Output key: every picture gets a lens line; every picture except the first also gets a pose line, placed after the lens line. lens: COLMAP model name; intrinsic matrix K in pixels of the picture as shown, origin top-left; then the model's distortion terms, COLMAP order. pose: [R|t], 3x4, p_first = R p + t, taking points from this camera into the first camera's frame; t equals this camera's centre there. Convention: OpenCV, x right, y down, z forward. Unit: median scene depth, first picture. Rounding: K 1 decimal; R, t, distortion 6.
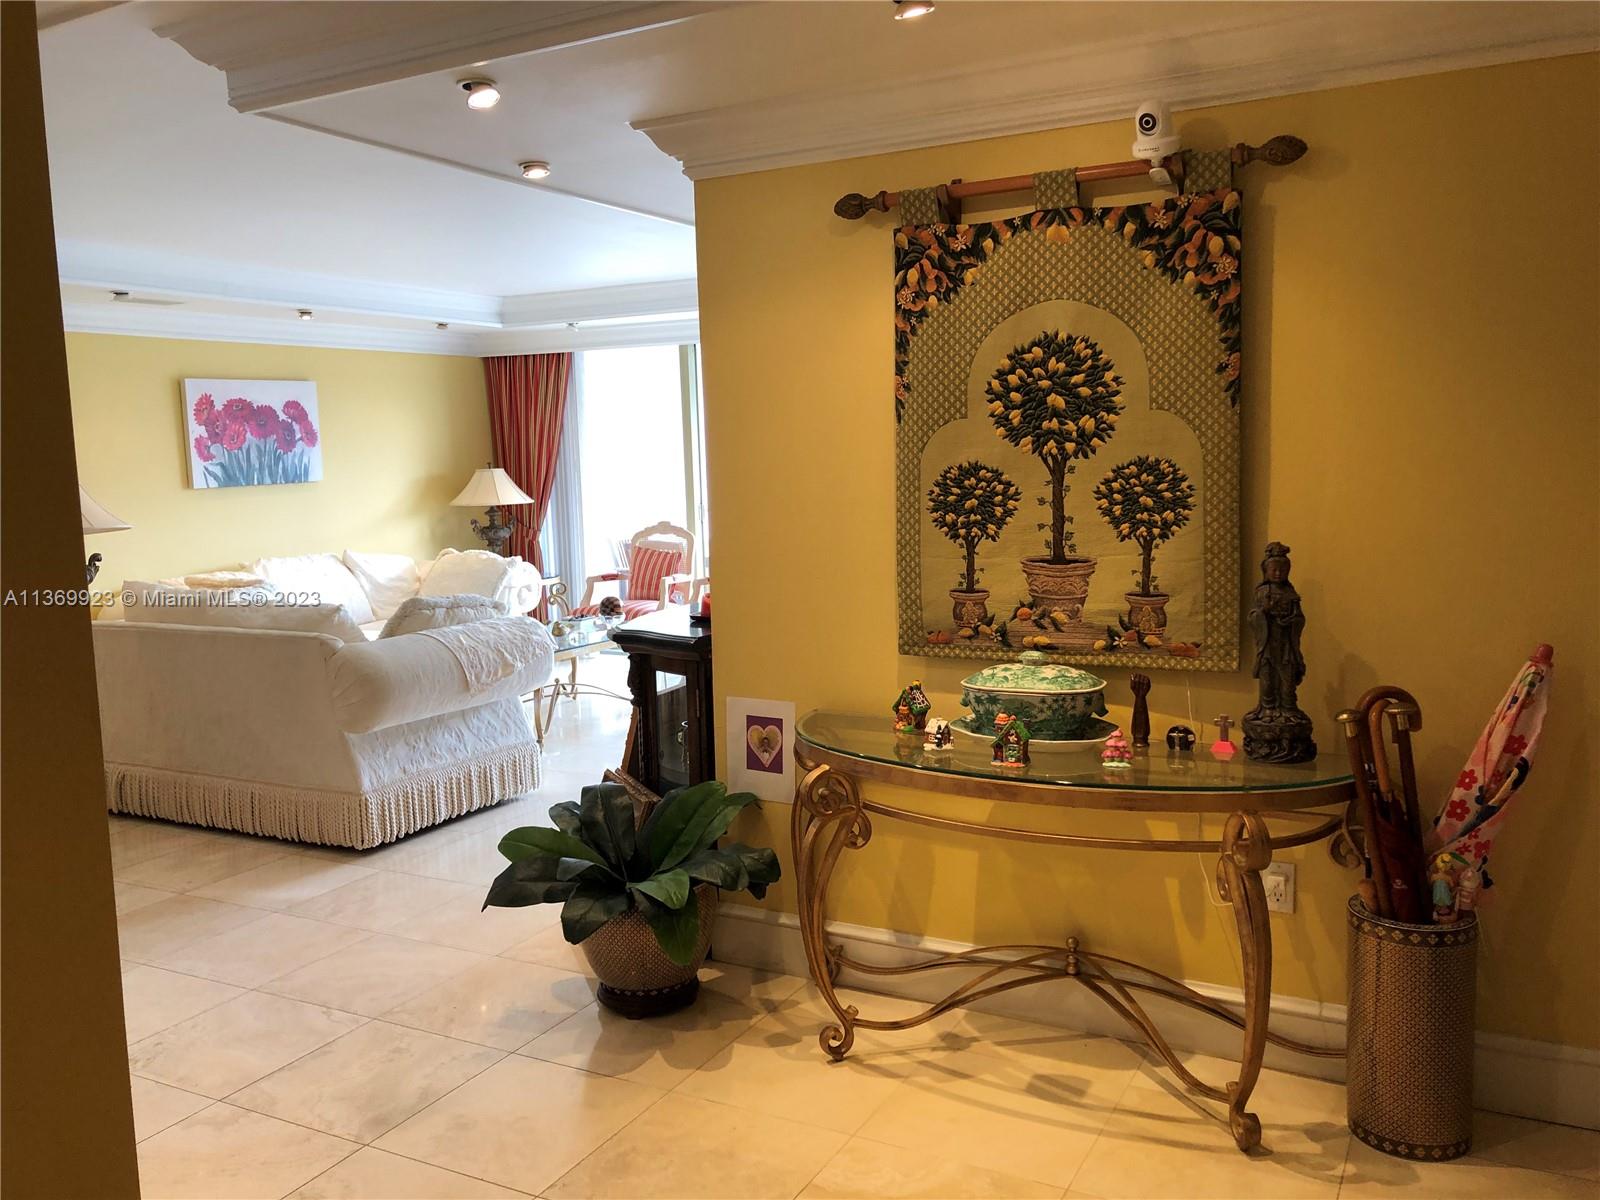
lens RADIAL K [[1305.1, 0, 800.9], [0, 1305.1, 600.8], [0, 0, 1]] dist [-0.003003, -0.002229]
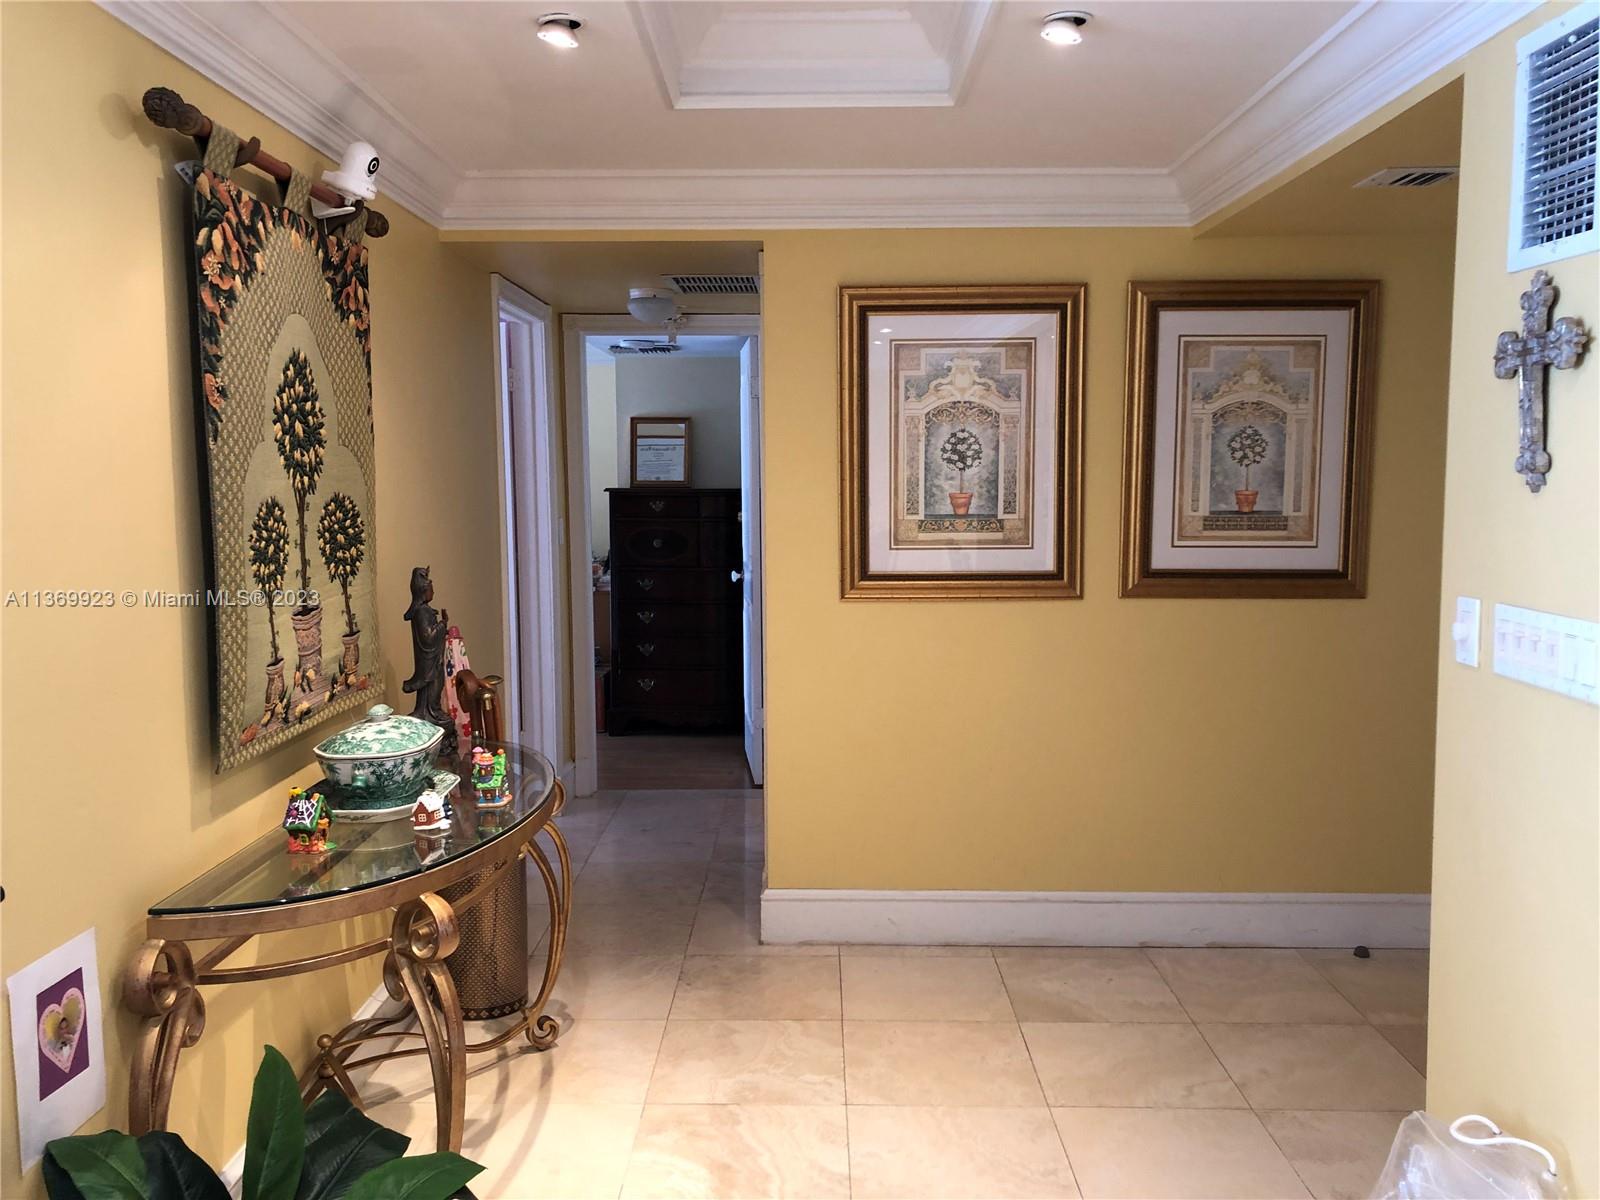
lens RADIAL K [[1305.1, 0, 799.6], [0, 1305.1, 600.0], [0, 0, 1]] dist [-0.003003, -0.002229]
pose [[-0.470225, -0.046303, 0.881331, -0.718372], [0.132243, 0.983651, 0.122236, -0.099735], [-0.872582, 0.174028, -0.456414, 1.095769]]
